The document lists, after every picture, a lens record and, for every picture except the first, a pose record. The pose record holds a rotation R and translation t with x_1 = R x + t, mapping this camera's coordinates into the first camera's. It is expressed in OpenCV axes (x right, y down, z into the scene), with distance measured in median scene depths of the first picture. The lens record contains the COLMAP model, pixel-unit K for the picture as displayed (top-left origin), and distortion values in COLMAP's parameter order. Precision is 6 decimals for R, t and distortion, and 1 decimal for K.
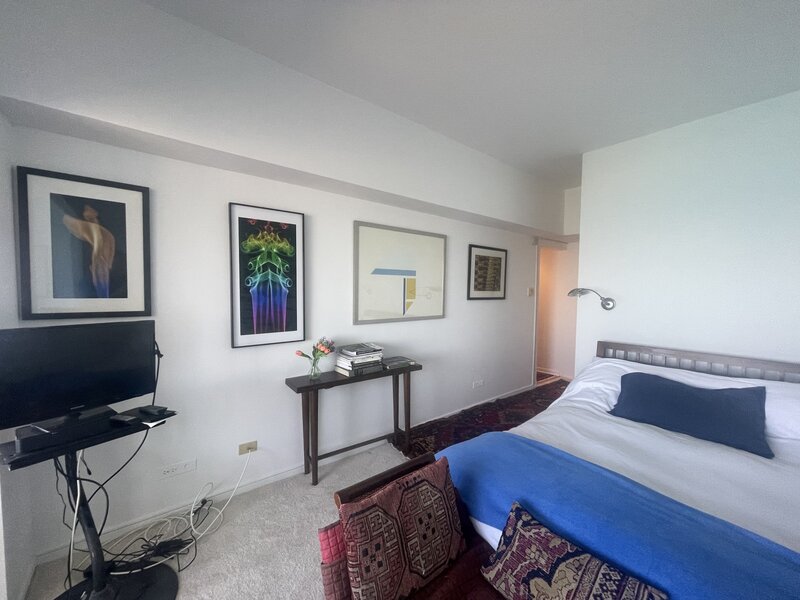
lens RADIAL K [[327.0, 0, 396.7], [0, 327.0, 302.7], [0, 0, 1]] dist [-0.003040, 0.007531]
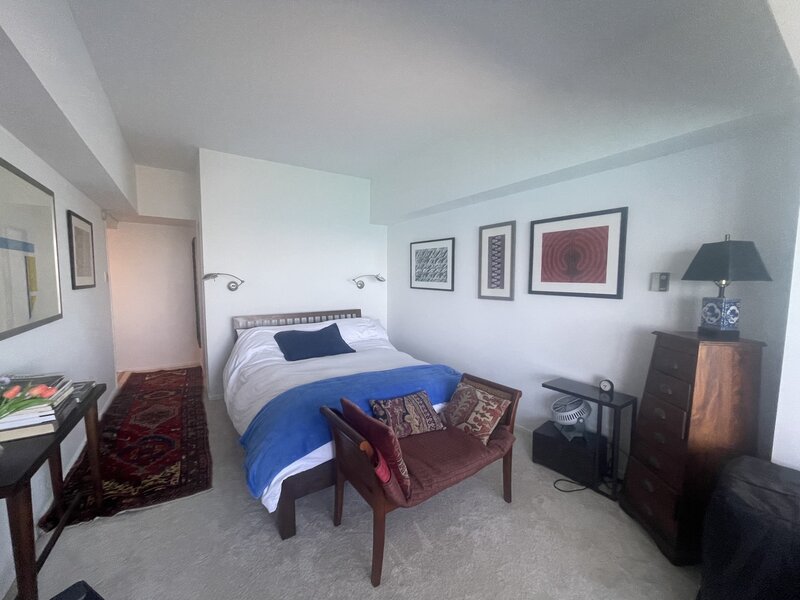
lens RADIAL K [[327.0, 0, 396.7], [0, 327.0, 302.7], [0, 0, 1]] dist [-0.003040, 0.007531]
pose [[0.065753, -0.086610, 0.994070, -0.729097], [0.035006, 0.995813, 0.084446, -0.024758], [-0.997222, 0.029246, 0.068509, 0.414096]]
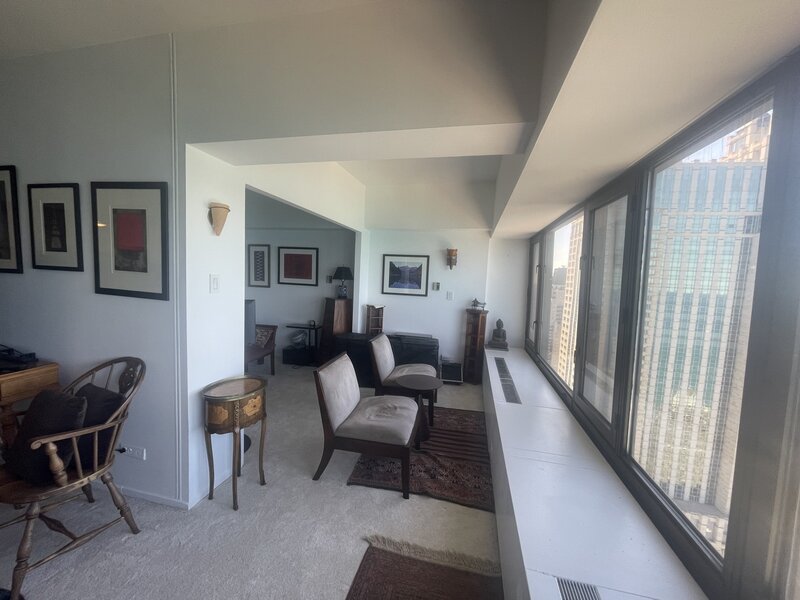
lens RADIAL K [[327.0, 0, 396.7], [0, 327.0, 302.7], [0, 0, 1]] dist [-0.003040, 0.007531]
pose [[-0.634946, -0.100457, 0.765997, -1.400532], [-0.017630, 0.993136, 0.115631, -0.064407], [-0.772355, 0.059915, -0.632358, 0.673023]]
